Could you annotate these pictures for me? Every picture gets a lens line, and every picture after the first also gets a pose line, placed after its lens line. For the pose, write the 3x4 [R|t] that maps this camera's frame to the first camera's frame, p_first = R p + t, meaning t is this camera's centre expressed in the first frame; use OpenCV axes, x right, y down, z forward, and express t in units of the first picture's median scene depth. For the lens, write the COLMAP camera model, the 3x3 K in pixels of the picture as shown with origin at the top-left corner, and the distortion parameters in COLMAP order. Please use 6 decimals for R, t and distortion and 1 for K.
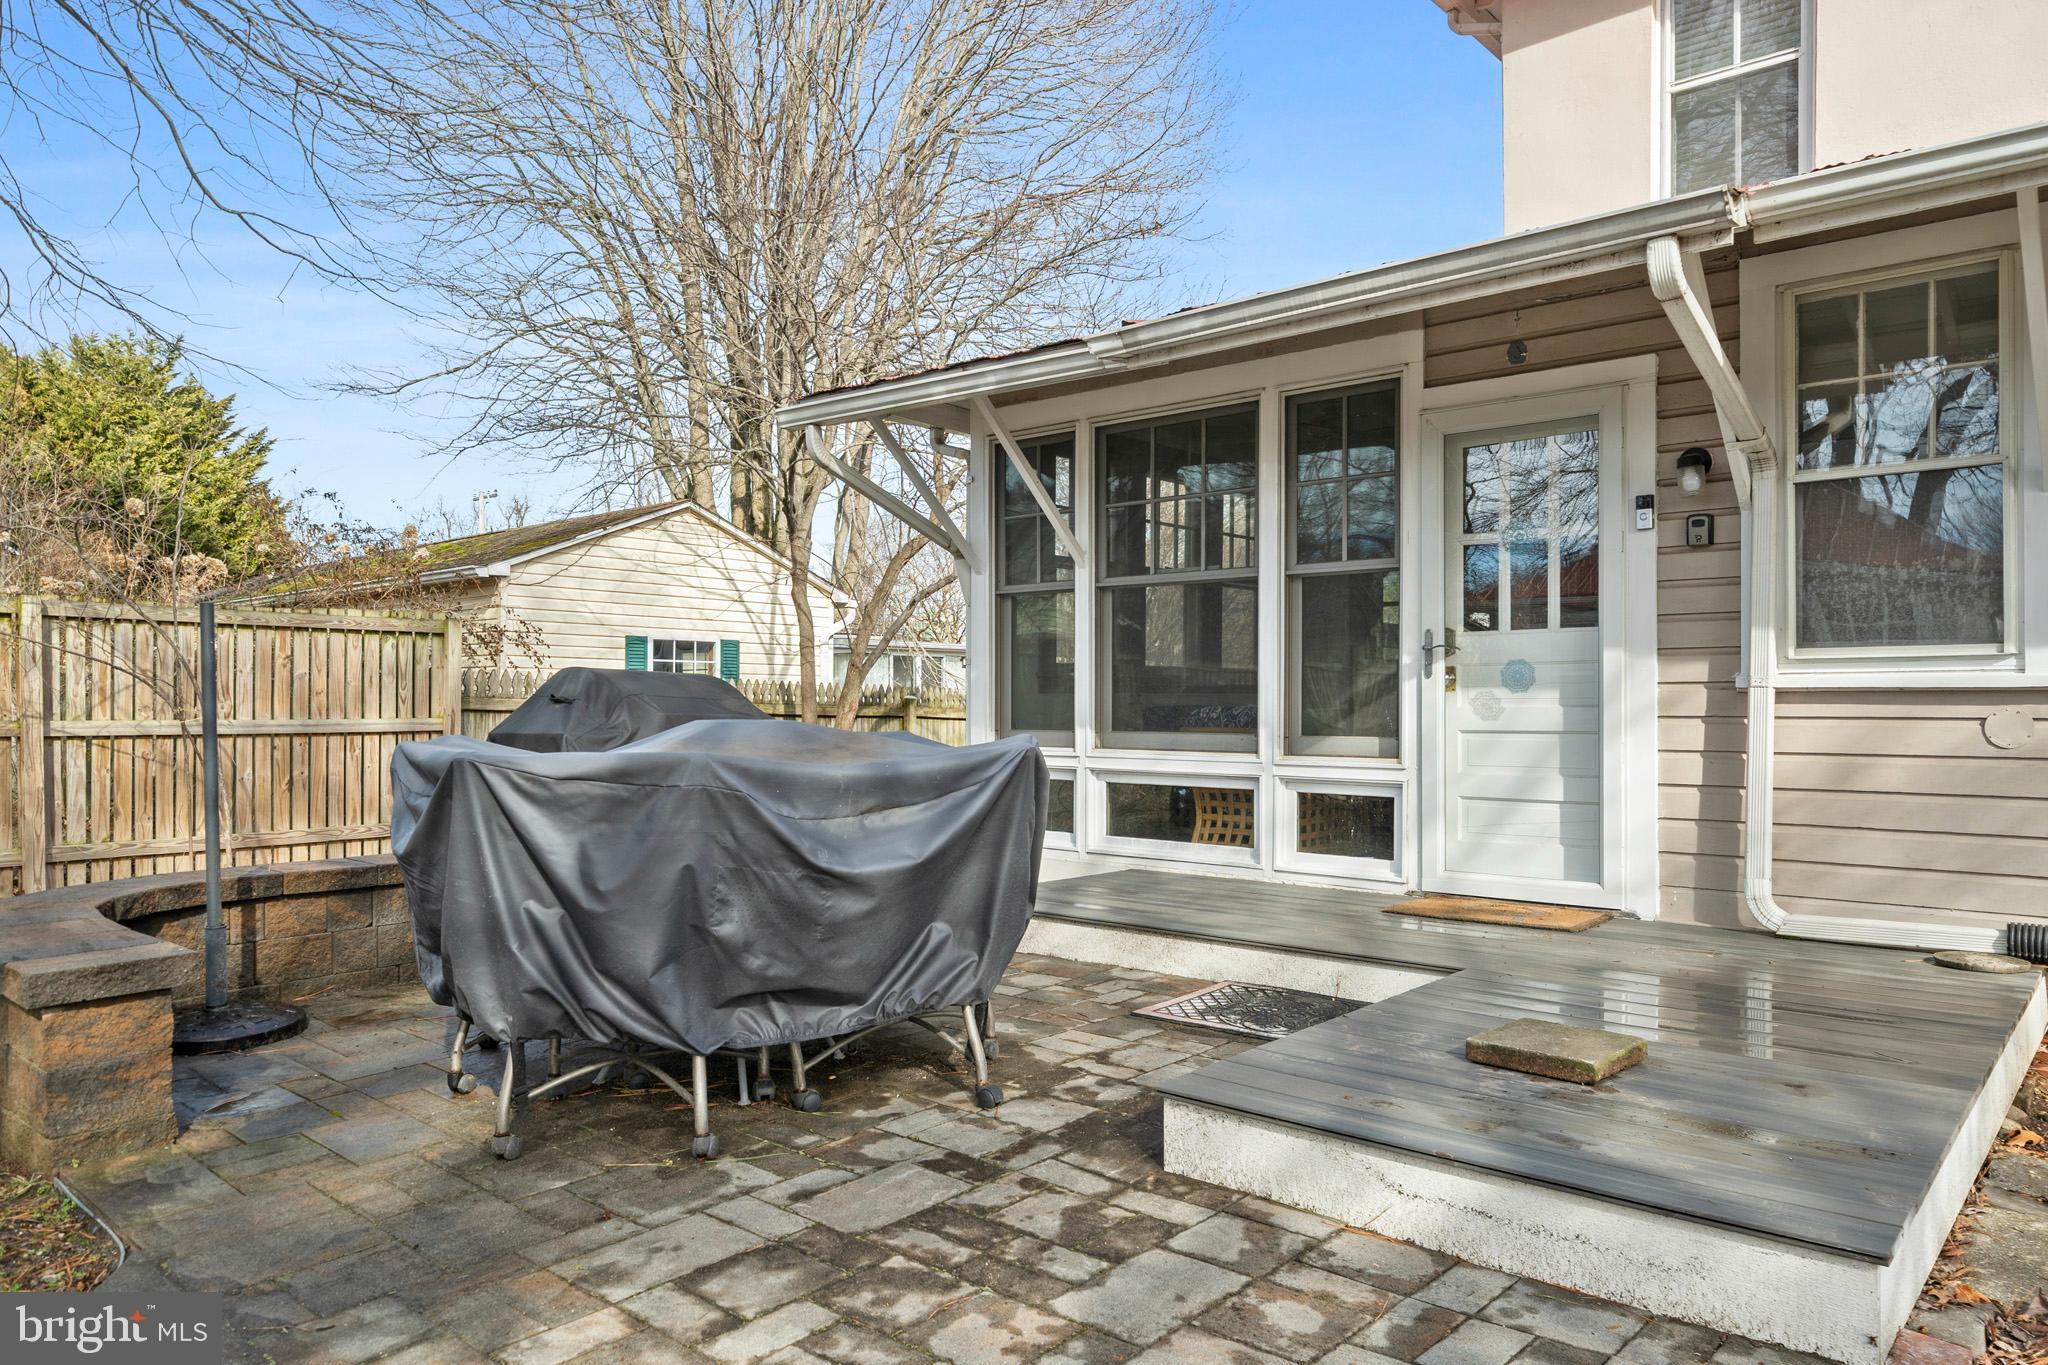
lens RADIAL K [[1349.3, 0, 1024.8], [0, 1349.3, 704.6], [0, 0, 1]] dist [-0.000899, -0.000768]
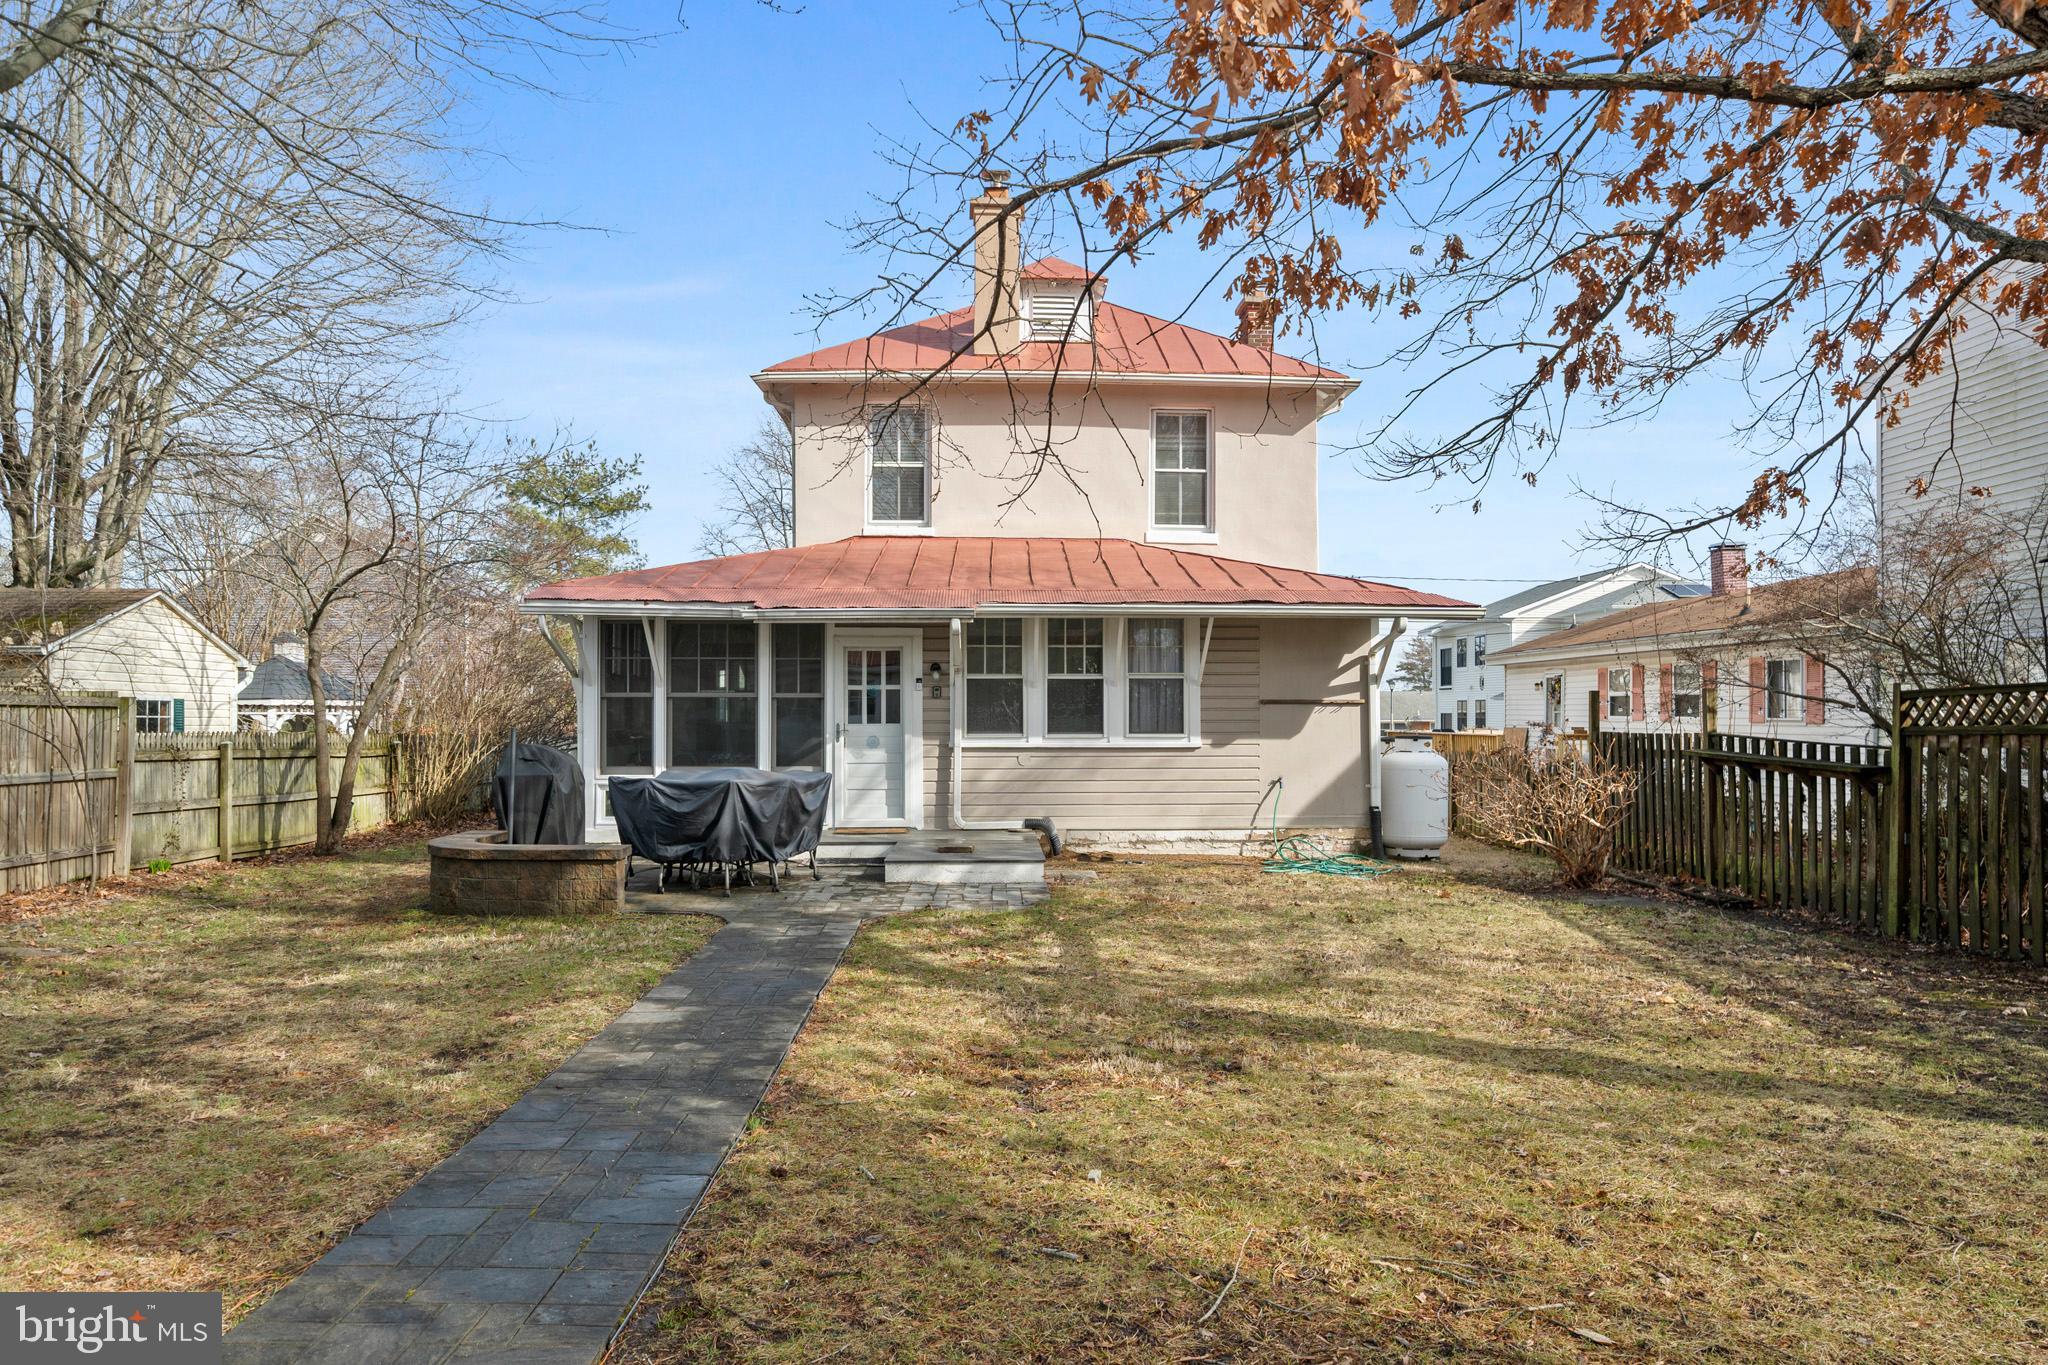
lens RADIAL K [[1431.2, 0, 1024.0], [0, 1431.2, 682.5], [0, 0, 1]] dist [0.000828, 0.000440]
pose [[0.734526, 0.016977, 0.678368, -1.287728], [0.001718, 0.999637, -0.026878, -0.060343], [-0.678578, 0.020908, 0.734231, -1.227156]]
